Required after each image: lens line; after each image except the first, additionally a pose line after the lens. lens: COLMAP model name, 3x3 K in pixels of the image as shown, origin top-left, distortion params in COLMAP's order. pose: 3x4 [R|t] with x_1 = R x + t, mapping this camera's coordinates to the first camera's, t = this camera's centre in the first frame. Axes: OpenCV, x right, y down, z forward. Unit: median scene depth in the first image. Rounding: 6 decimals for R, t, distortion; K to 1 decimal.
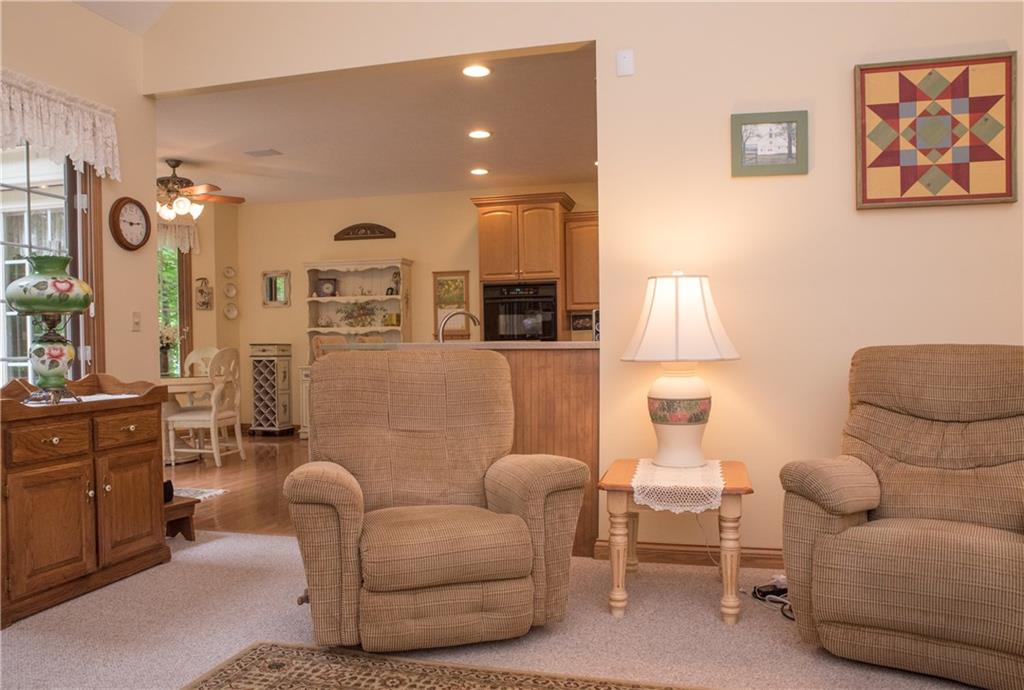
lens RADIAL K [[777.1, 0, 509.0], [0, 777.1, 363.2], [0, 0, 1]] dist [-0.080234, 0.048583]
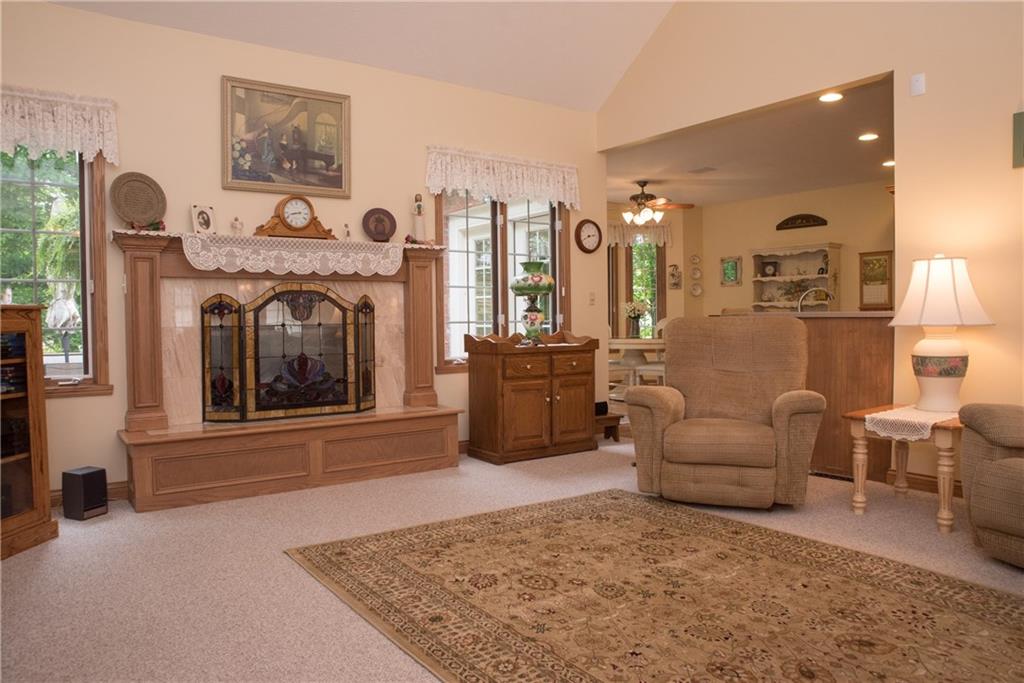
lens RADIAL K [[703.7, 0, 512.3], [0, 703.7, 342.9], [0, 0, 1]] dist [-0.122458, 0.079878]
pose [[0.780006, 0.025499, -0.625253, 0.352303], [-0.018536, 0.999672, 0.017644, 0.016347], [0.625498, -0.002173, 0.780223, -0.268748]]
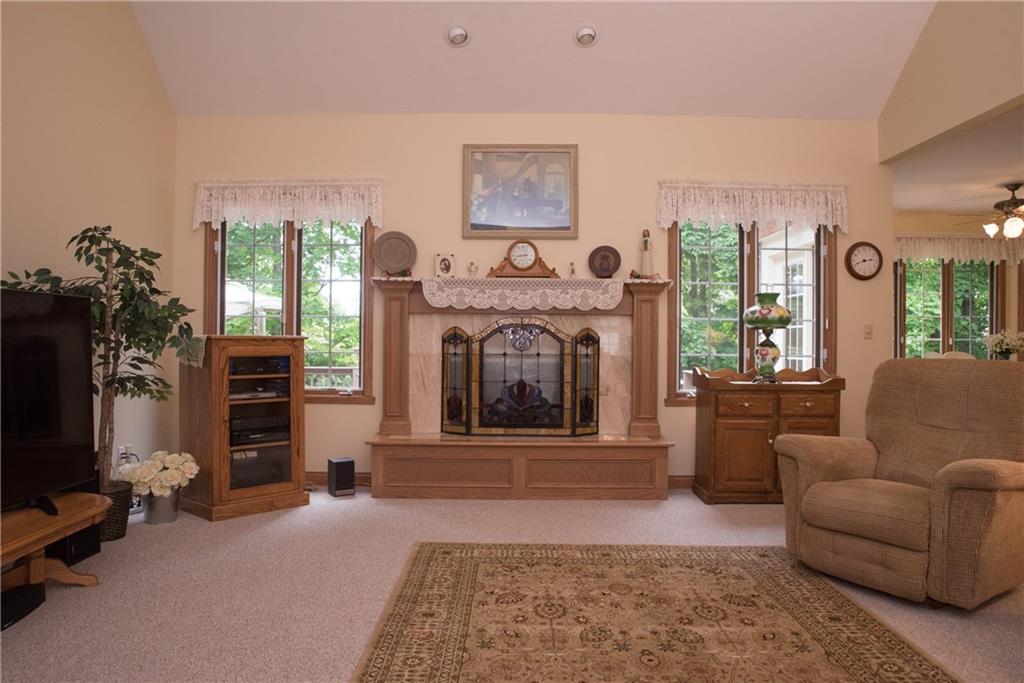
lens RADIAL K [[703.7, 0, 504.5], [0, 703.7, 347.1], [0, 0, 1]] dist [-0.122458, 0.079878]
pose [[0.259920, 0.022242, -0.965374, 0.653388], [-0.041979, 0.999050, 0.011715, -0.018274], [0.964717, 0.037480, 0.260607, 0.074798]]
